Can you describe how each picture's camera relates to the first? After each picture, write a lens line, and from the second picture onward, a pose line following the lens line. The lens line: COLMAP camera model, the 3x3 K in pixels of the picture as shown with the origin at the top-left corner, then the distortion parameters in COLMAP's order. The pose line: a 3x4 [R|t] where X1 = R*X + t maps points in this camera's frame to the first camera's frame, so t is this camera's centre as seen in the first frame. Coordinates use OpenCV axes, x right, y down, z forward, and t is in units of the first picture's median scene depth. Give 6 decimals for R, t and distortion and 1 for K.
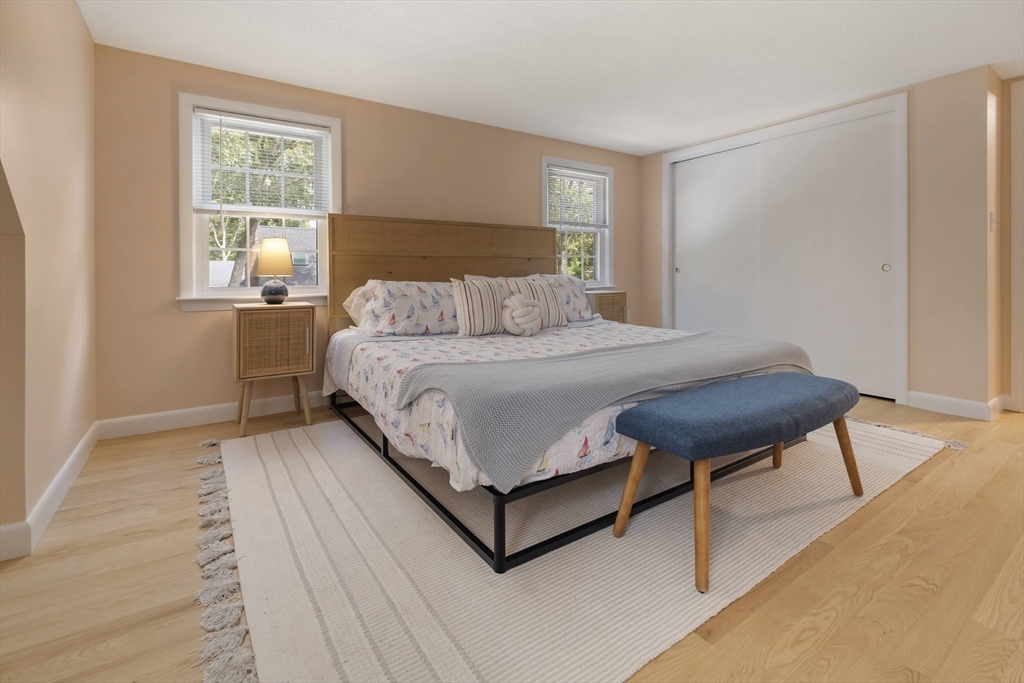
lens RADIAL K [[464.3, 0, 512.0], [0, 464.3, 341.5], [0, 0, 1]] dist [0.000223, -0.000388]
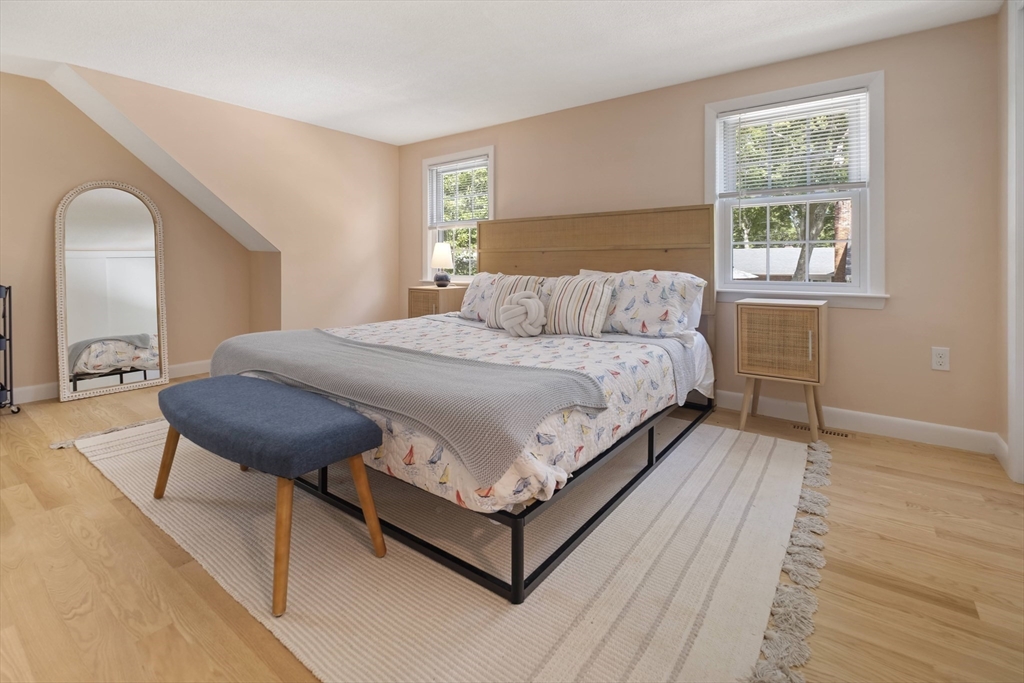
lens RADIAL K [[452.9, 0, 512.0], [0, 452.9, 341.5], [0, 0, 1]] dist [-0.008294, 0.000360]
pose [[0.330940, 0.169325, -0.928336, 0.932053], [-0.135880, 0.982068, 0.130686, -0.126779], [0.933818, 0.082893, 0.348013, 0.702546]]
